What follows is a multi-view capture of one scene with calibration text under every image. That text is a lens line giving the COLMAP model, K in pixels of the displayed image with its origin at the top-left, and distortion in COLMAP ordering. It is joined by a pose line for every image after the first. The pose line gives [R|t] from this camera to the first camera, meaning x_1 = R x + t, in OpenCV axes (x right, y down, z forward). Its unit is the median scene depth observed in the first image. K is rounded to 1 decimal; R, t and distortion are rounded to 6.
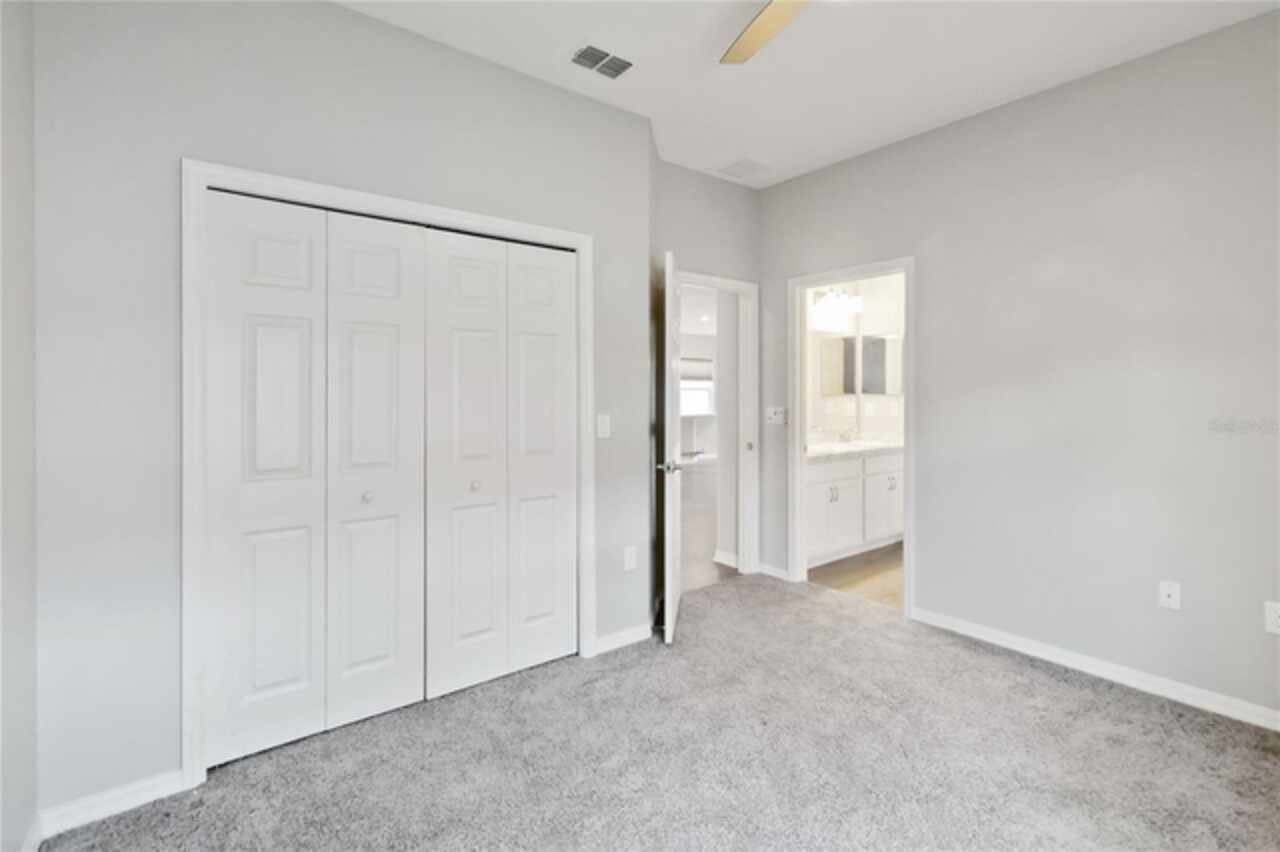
lens RADIAL K [[593.0, 0, 652.3], [0, 593.0, 383.8], [0, 0, 1]] dist [0.000614, 0.000011]
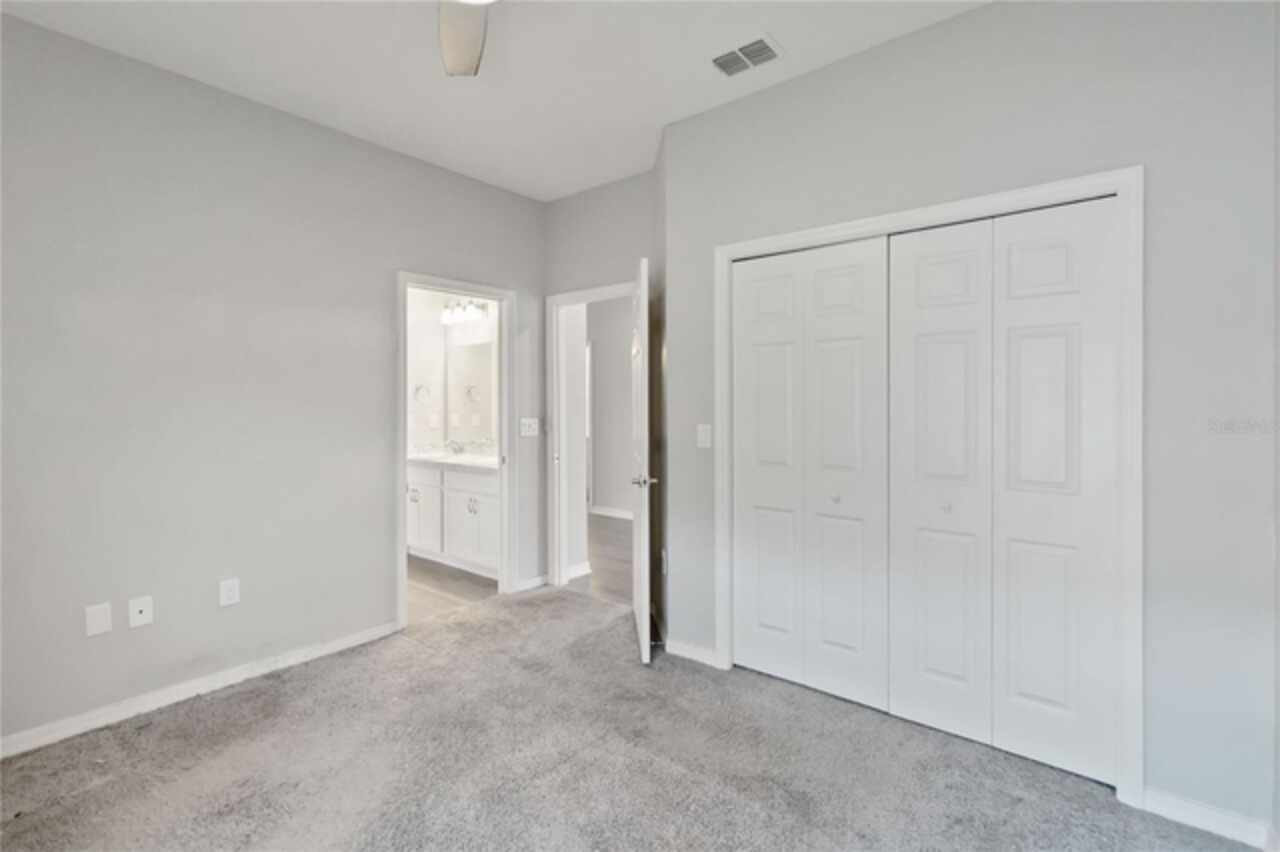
lens RADIAL K [[593.0, 0, 652.3], [0, 593.0, 383.8], [0, 0, 1]] dist [0.000614, 0.000011]
pose [[0.228295, -0.026735, -0.973225, 0.783328], [0.014074, 0.999609, -0.024159, 0.005194], [0.973490, -0.008182, 0.228582, 0.617744]]
